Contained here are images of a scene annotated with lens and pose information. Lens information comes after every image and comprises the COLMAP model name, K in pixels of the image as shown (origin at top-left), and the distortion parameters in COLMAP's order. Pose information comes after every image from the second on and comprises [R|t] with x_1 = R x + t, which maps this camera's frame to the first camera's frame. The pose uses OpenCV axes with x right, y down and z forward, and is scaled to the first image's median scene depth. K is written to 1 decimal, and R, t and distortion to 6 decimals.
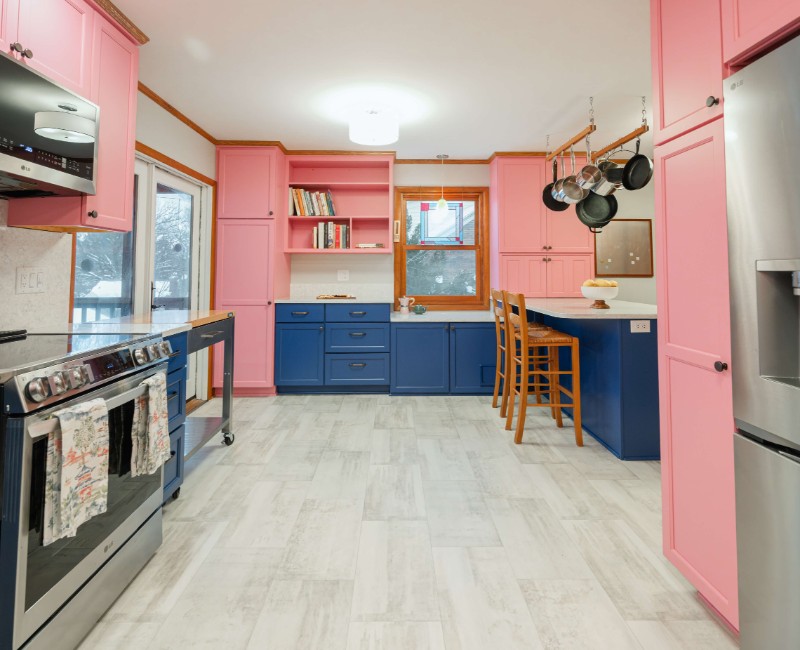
lens RADIAL K [[448.0, 0, 403.4], [0, 448.0, 249.0], [0, 0, 1]] dist [-0.003106, -0.001048]
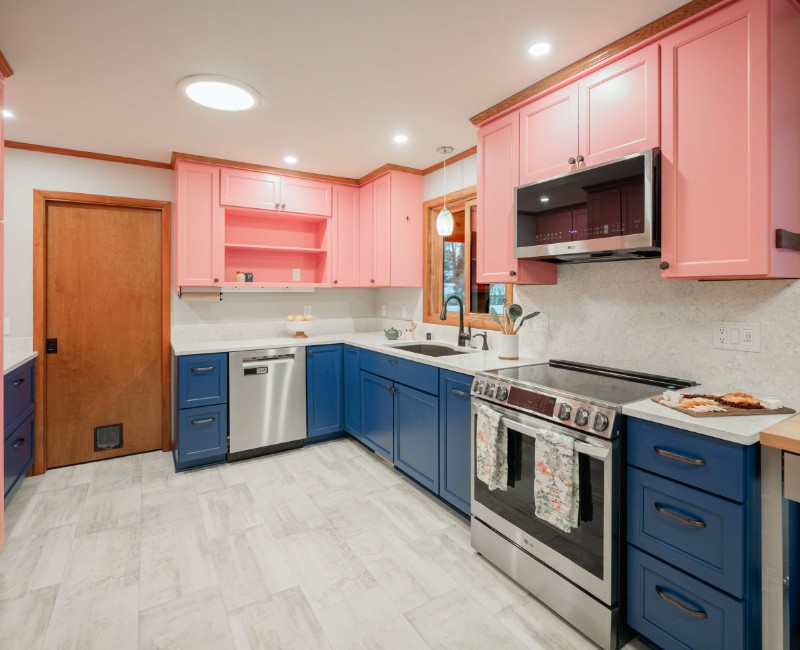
lens RADIAL K [[419.2, 0, 410.7], [0, 419.2, 291.1], [0, 0, 1]] dist [-0.002194, -0.000966]
pose [[-0.858273, 0.004628, -0.513173, 0.087240], [0.031691, 0.998529, -0.043999, -0.002533], [0.512215, -0.054026, -0.857157, 0.690127]]
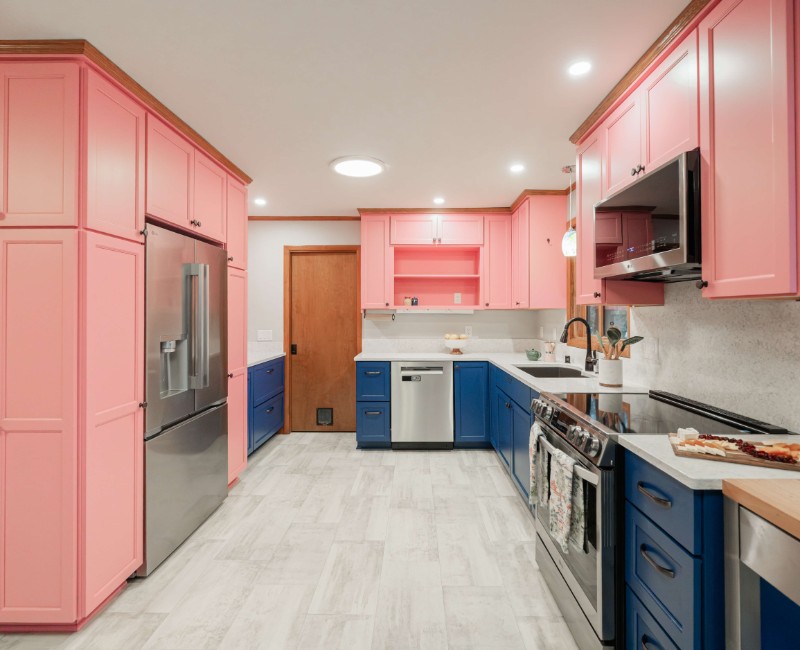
lens RADIAL K [[417.9, 0, 404.3], [0, 417.9, 309.6], [0, 0, 1]] dist [-0.001431, -0.000474]
pose [[-0.998954, 0.003214, 0.045604, -0.096991], [0.000423, 0.998133, -0.061084, 0.004753], [-0.045715, -0.061001, -0.997090, 0.824629]]
